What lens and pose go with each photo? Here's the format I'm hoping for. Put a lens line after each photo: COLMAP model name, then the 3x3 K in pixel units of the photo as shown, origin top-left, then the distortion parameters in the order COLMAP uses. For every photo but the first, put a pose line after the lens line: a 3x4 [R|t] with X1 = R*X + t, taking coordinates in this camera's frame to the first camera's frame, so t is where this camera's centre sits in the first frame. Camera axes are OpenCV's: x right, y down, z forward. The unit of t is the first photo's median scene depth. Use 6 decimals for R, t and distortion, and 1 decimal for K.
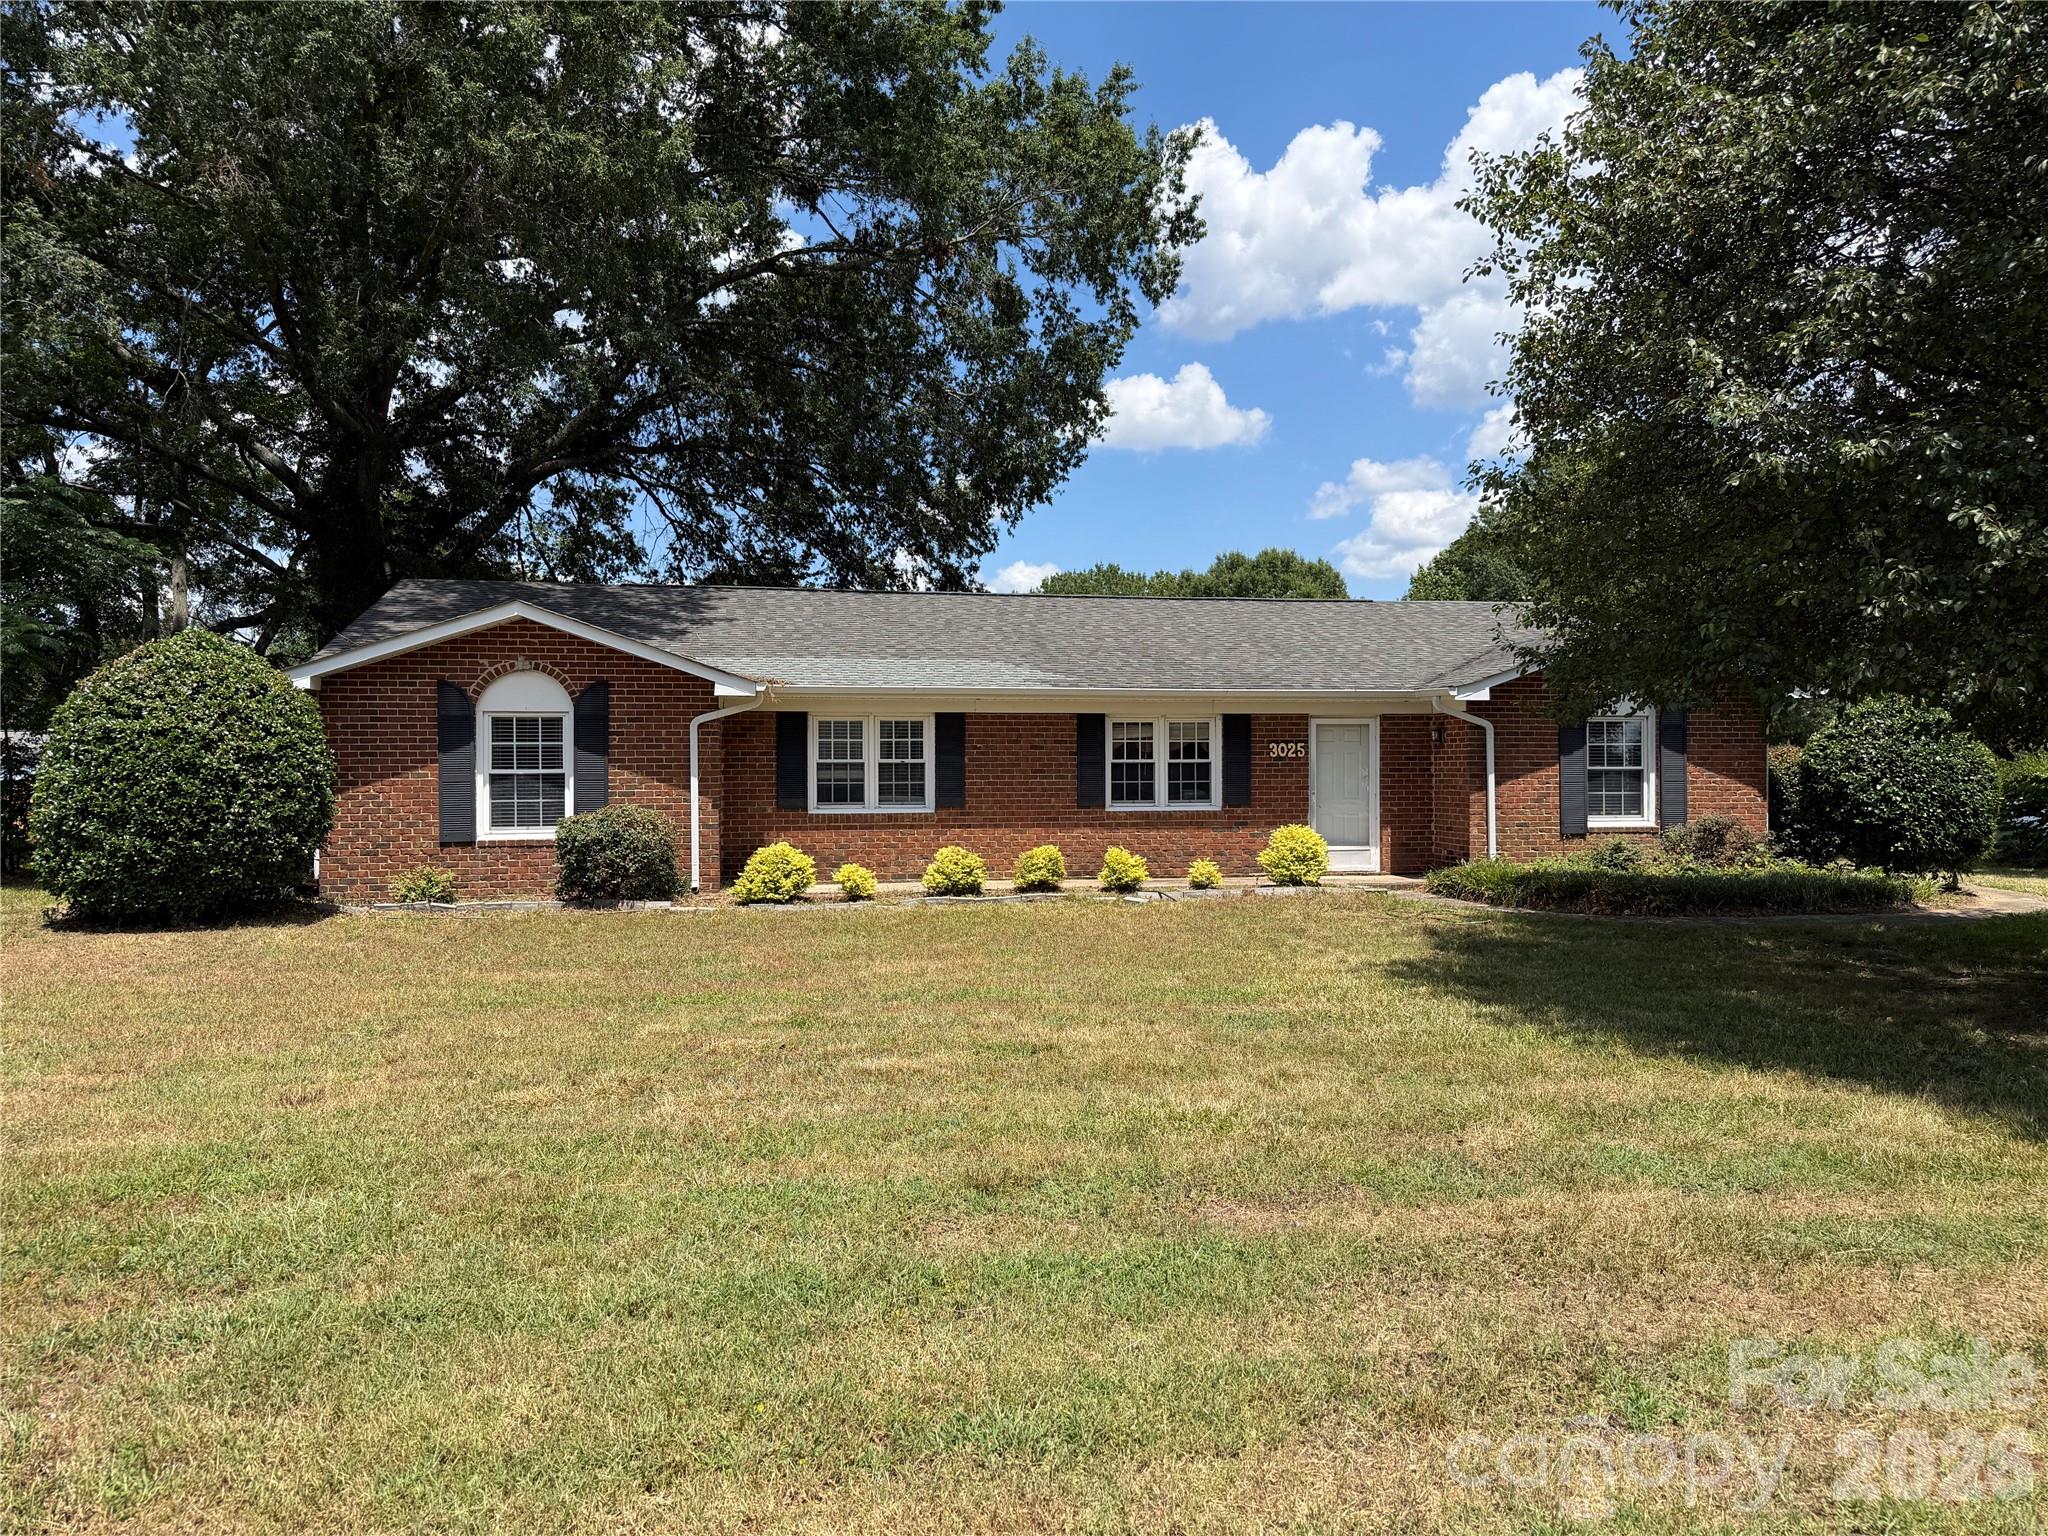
lens RADIAL K [[1439.8, 0, 1024.0], [0, 1439.8, 768.0], [0, 0, 1]] dist [0.064651, -0.001848]
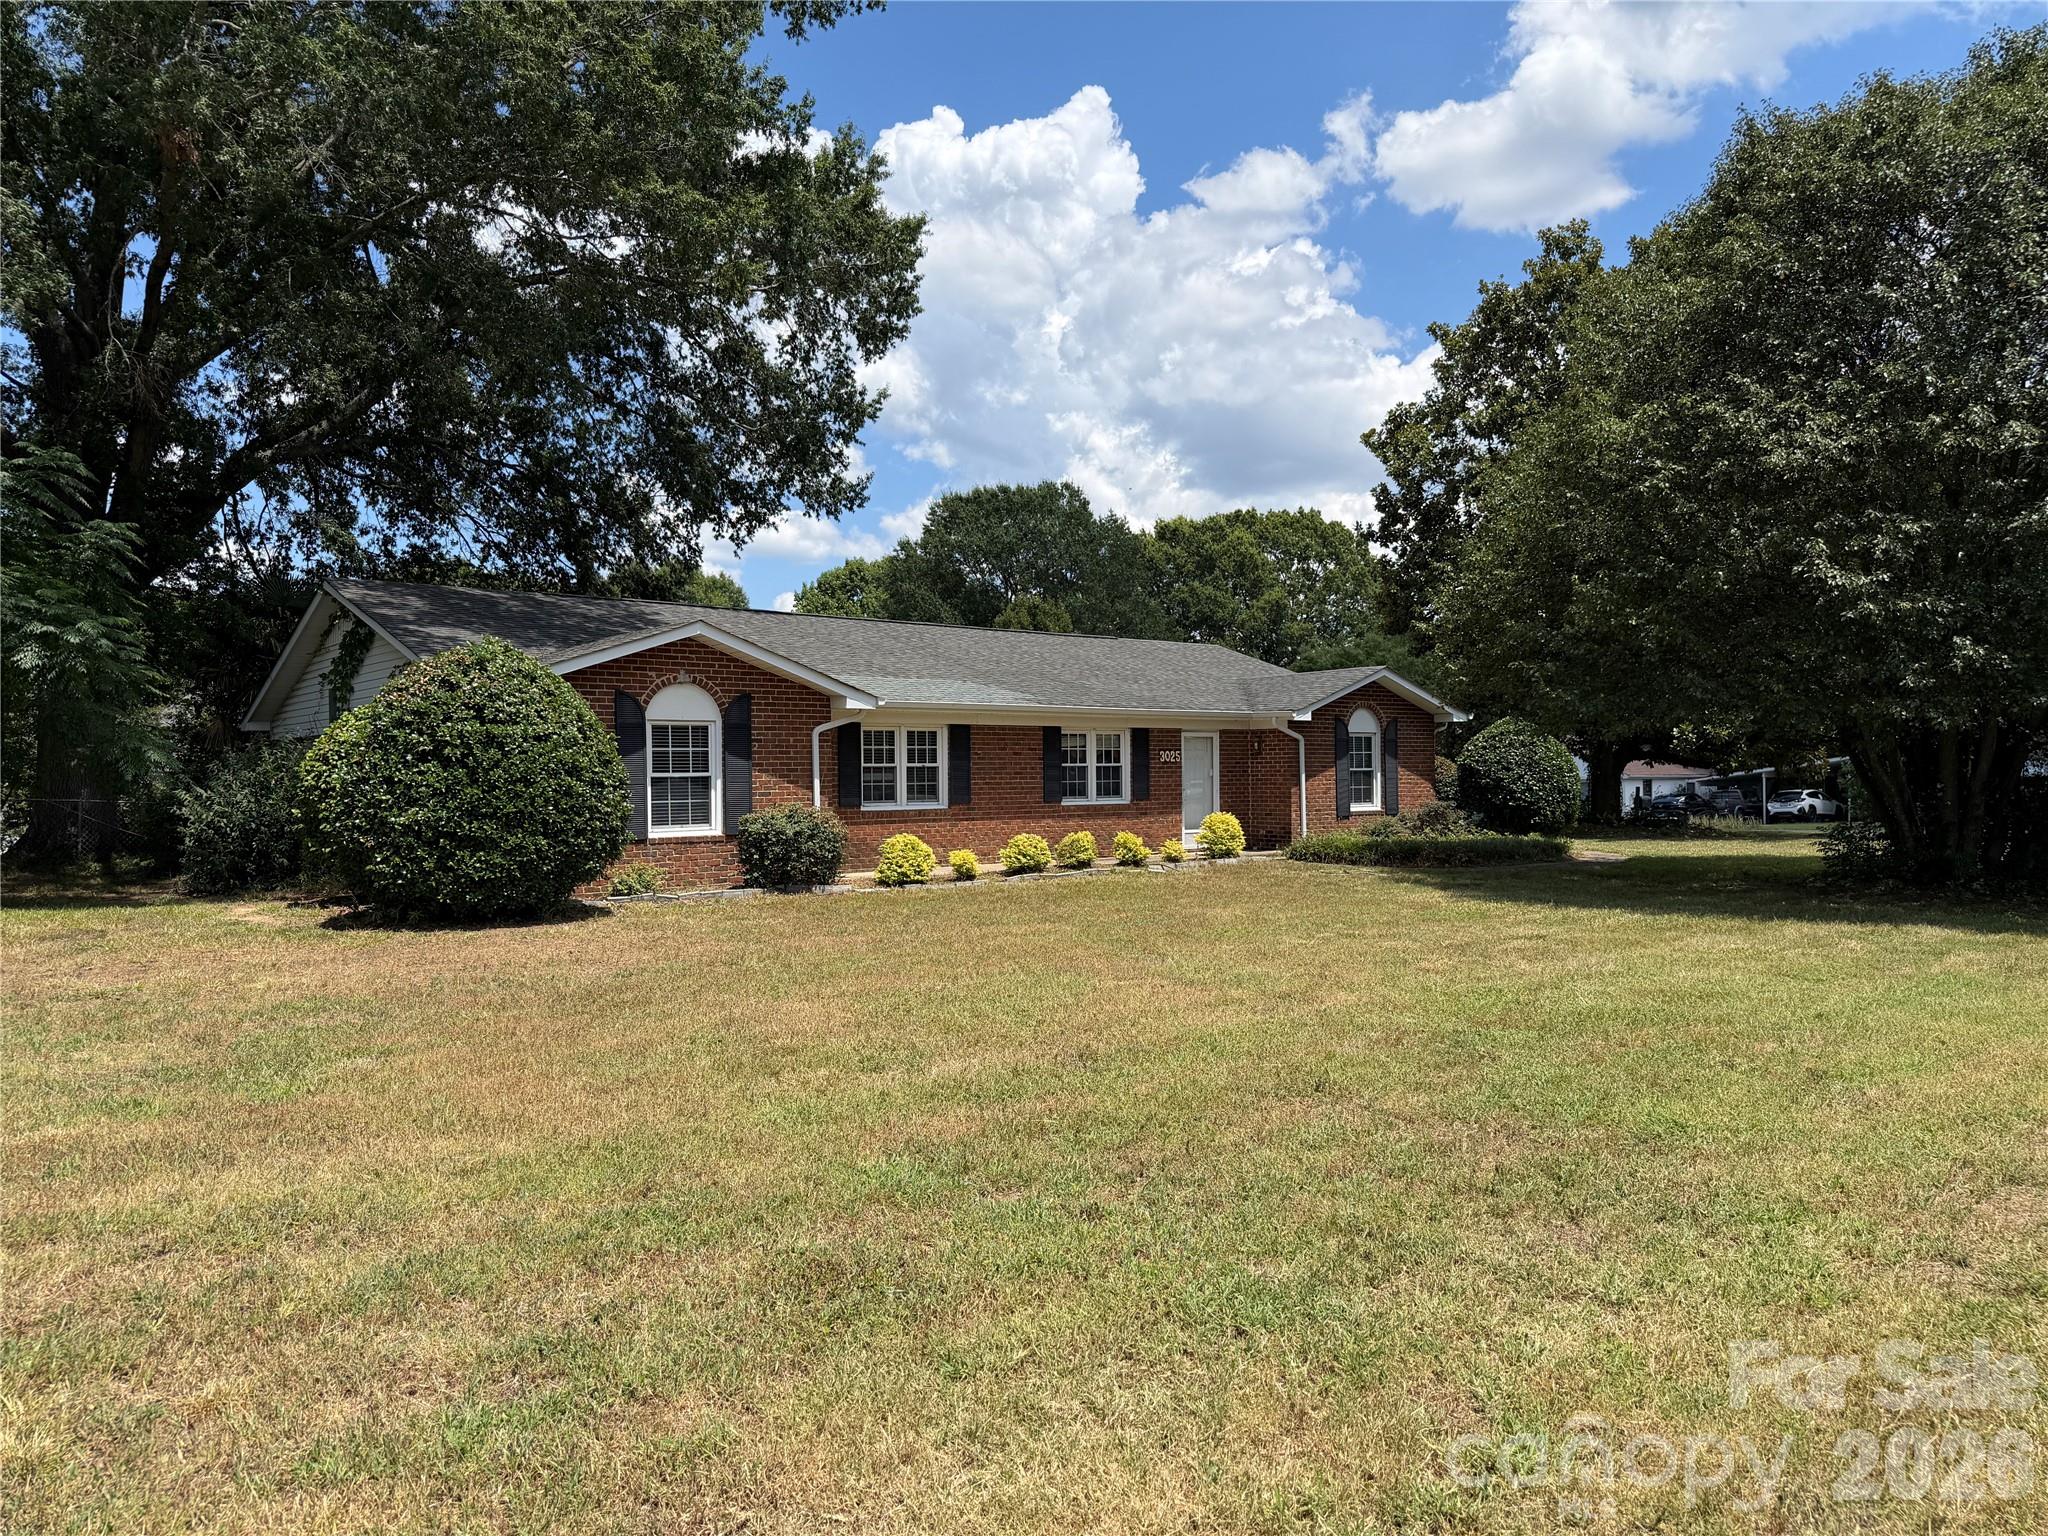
lens RADIAL K [[1439.8, 0, 1024.0], [0, 1439.8, 768.0], [0, 0, 1]] dist [0.064651, -0.001848]
pose [[0.879126, -0.002622, 0.476582, -0.573231], [0.005095, 0.999979, -0.003896, 0.002677], [-0.476562, 0.005853, 0.879121, -0.077136]]
